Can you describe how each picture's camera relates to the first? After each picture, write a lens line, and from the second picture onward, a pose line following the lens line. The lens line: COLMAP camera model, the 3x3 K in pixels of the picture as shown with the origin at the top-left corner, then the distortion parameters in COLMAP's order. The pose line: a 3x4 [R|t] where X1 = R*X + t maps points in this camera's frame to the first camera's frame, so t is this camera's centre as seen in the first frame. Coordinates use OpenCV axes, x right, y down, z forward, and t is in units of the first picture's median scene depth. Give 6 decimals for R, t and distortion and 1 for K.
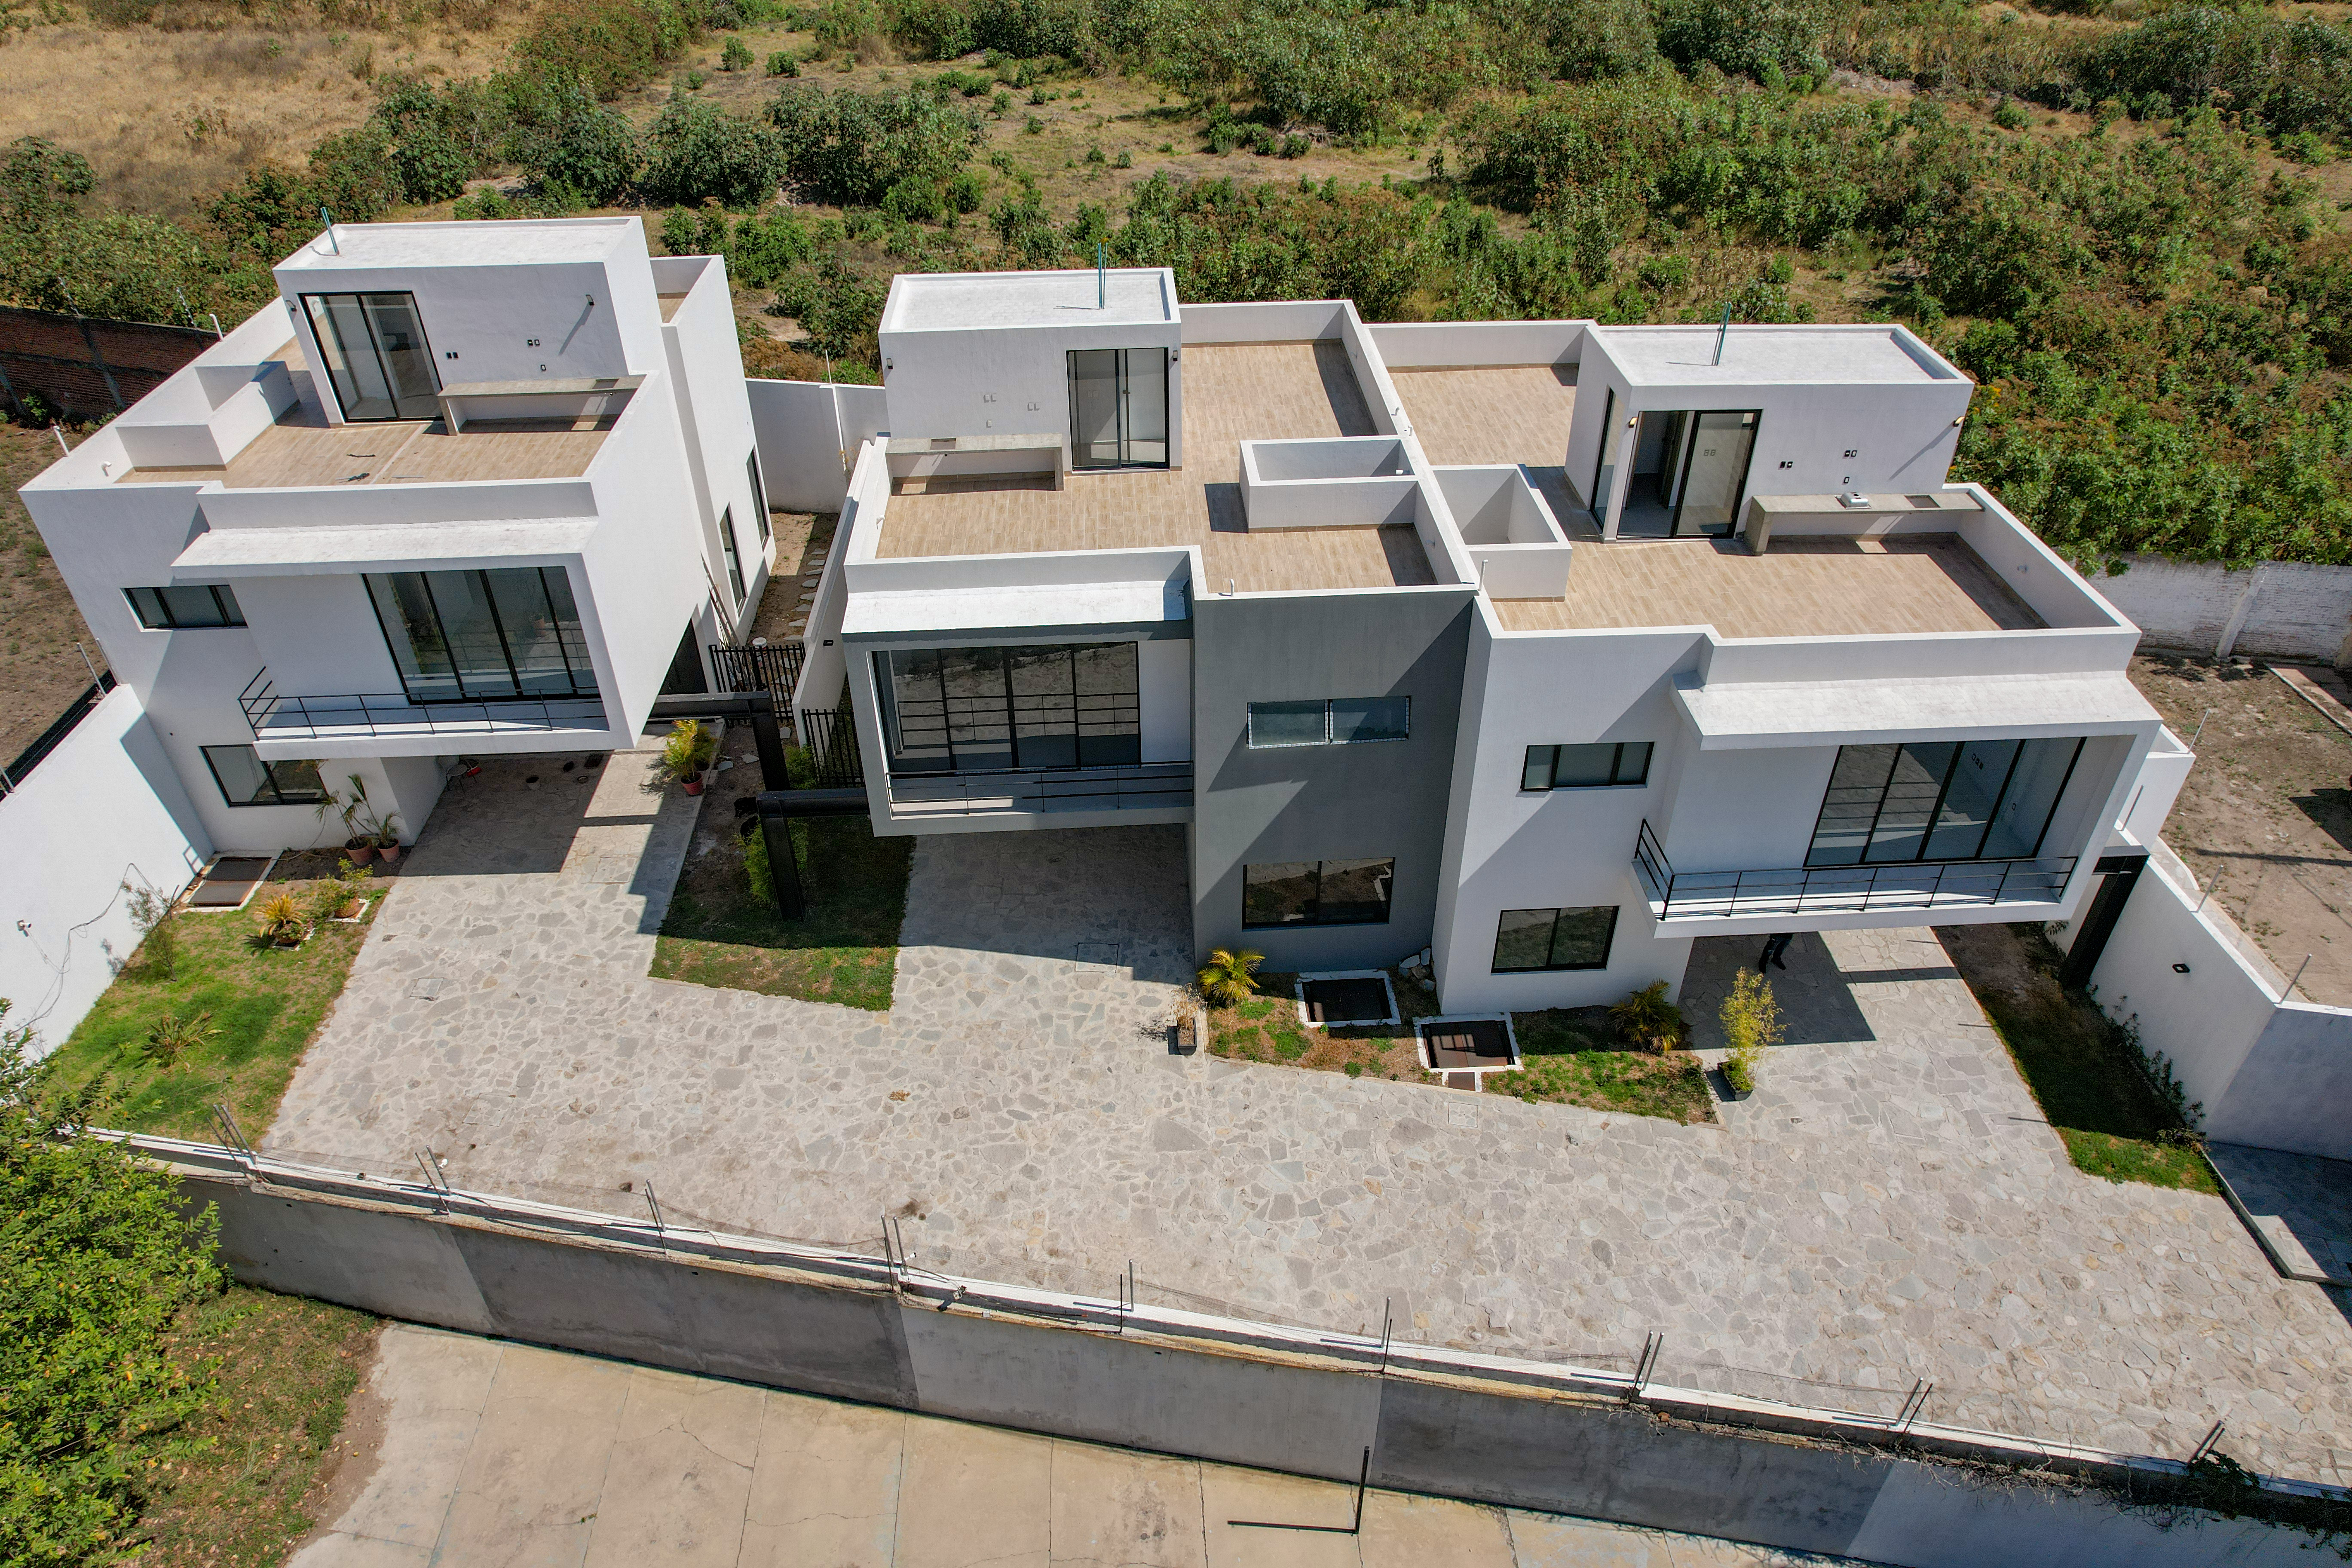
lens RADIAL K [[1489.9, 0, 1184.7], [0, 1489.9, 777.7], [0, 0, 1]] dist [-0.071323, 0.059456]
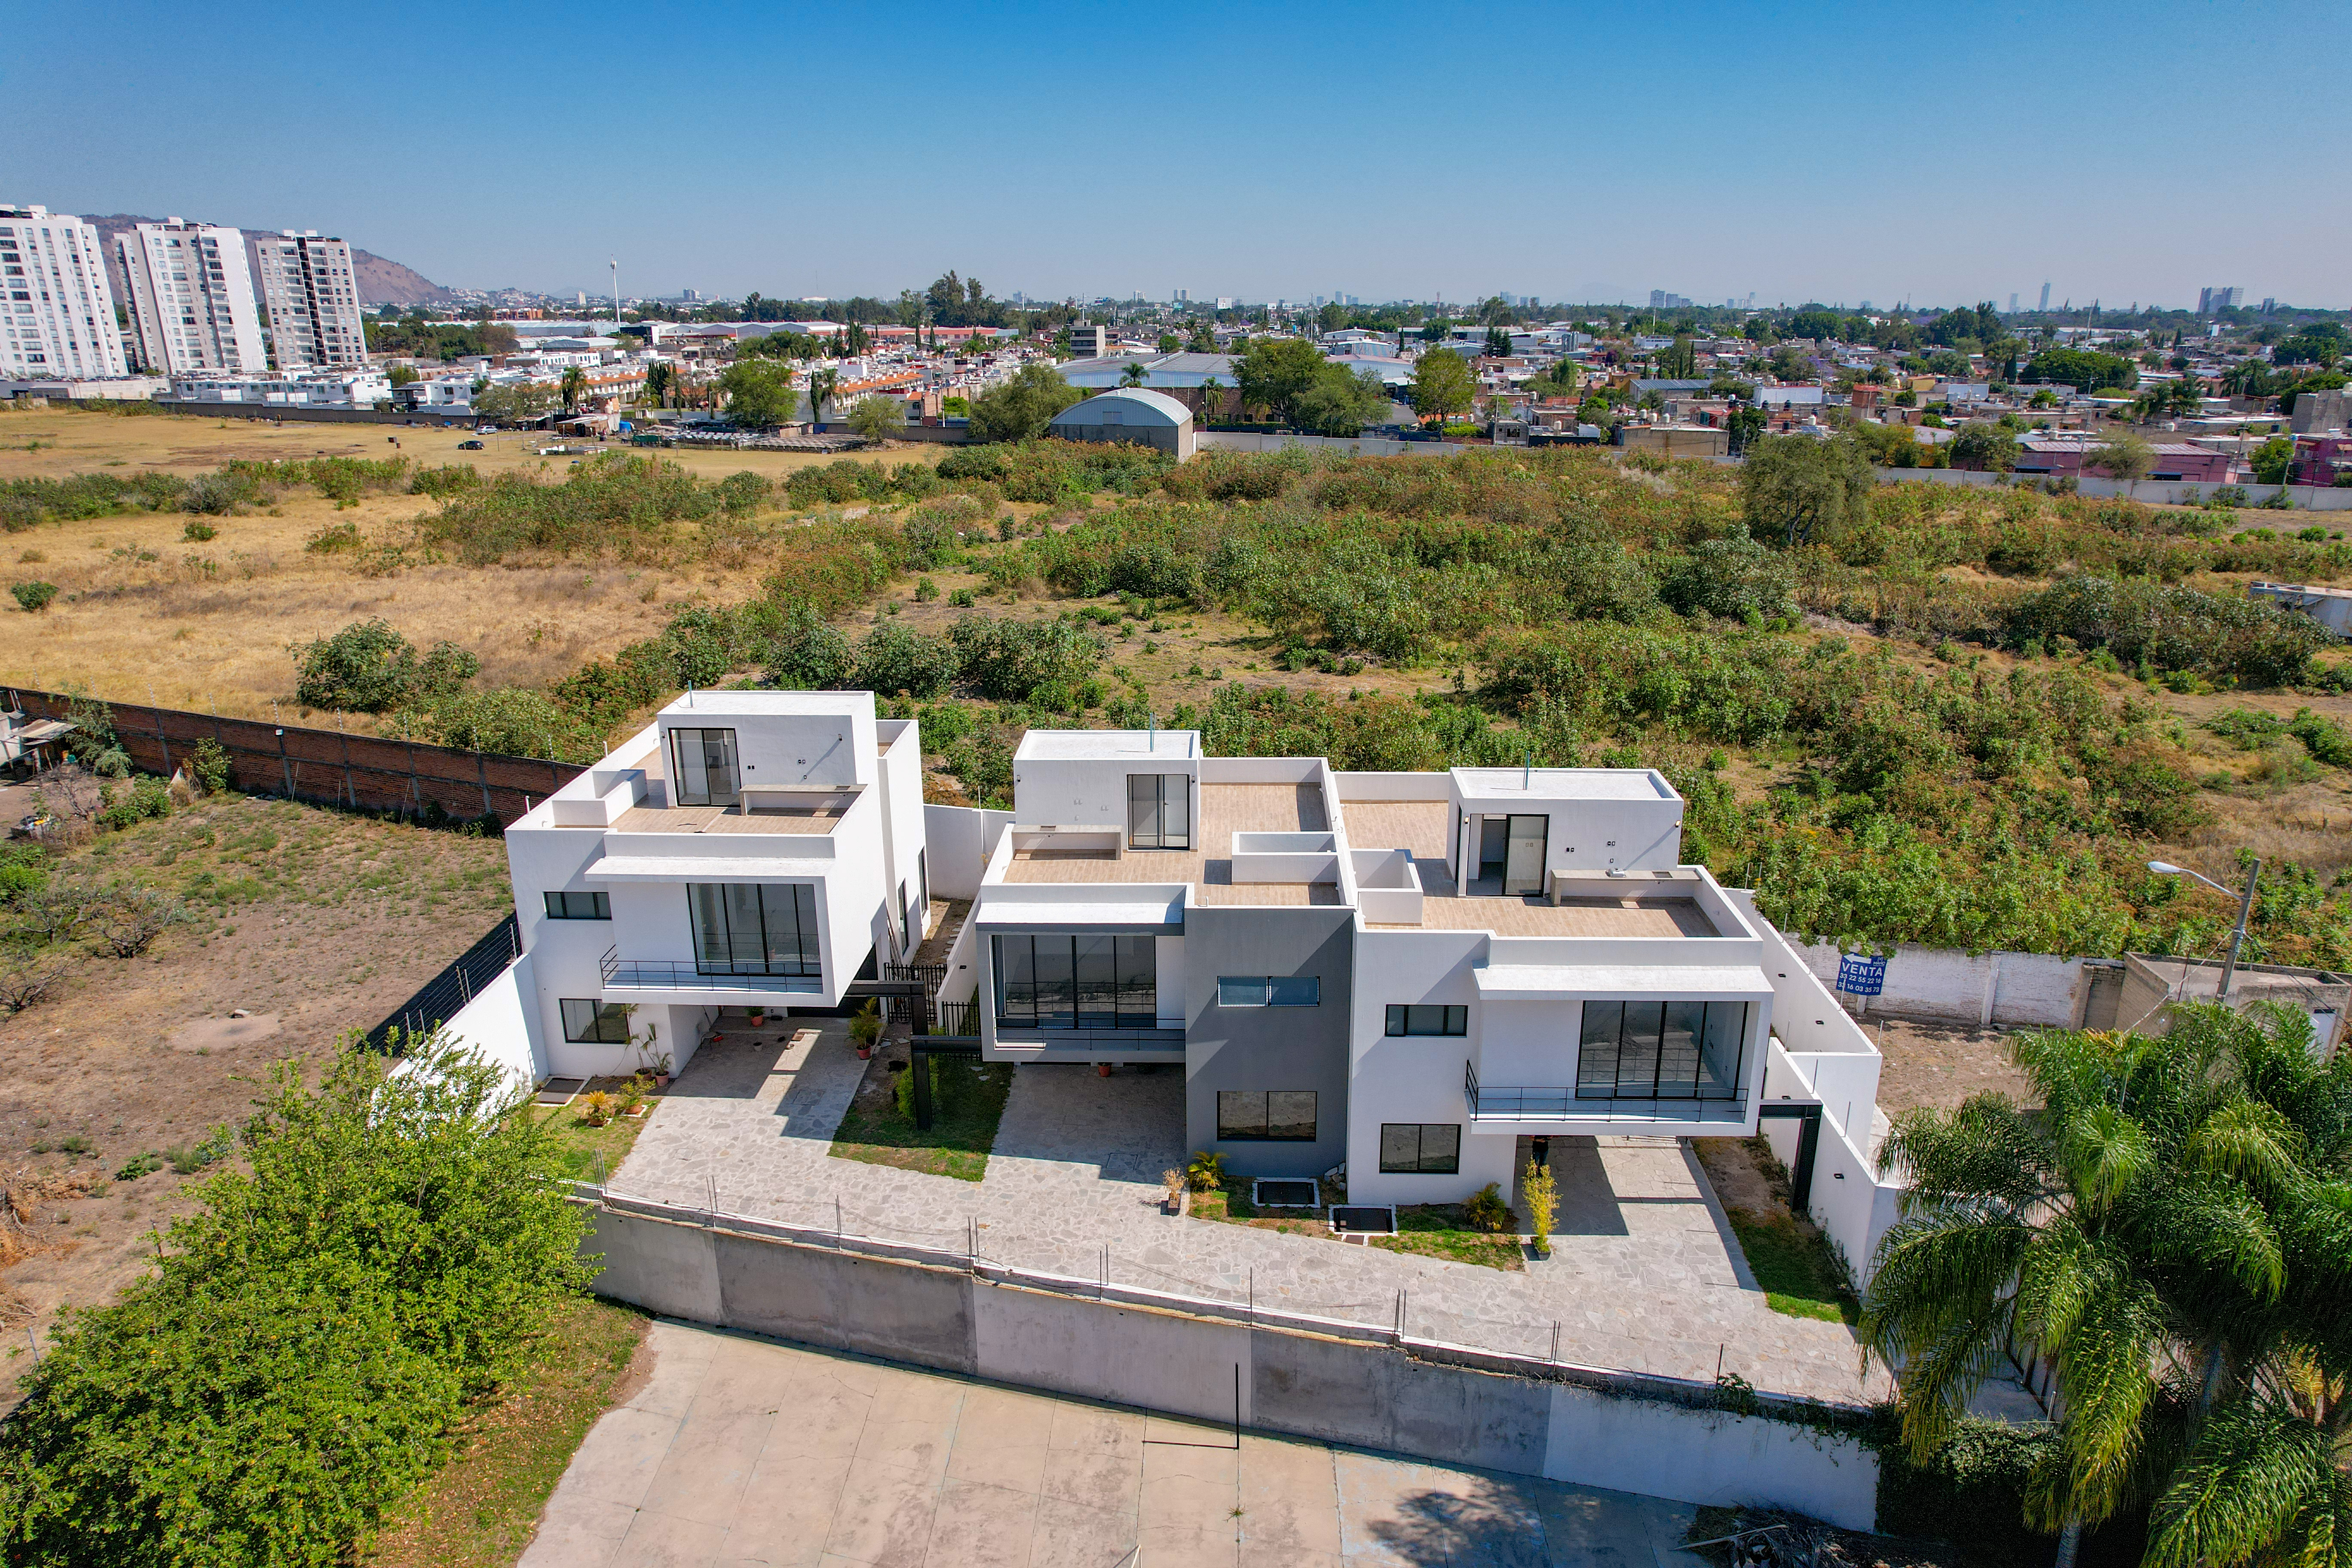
lens RADIAL K [[1489.9, 0, 1200.3], [0, 1489.9, 789.6], [0, 0, 1]] dist [-0.071323, 0.059456]
pose [[0.996699, 0.025146, -0.077192, 0.125084], [-0.048399, 0.947427, -0.316290, 0.234379], [0.065180, 0.318982, 0.945517, -0.521489]]
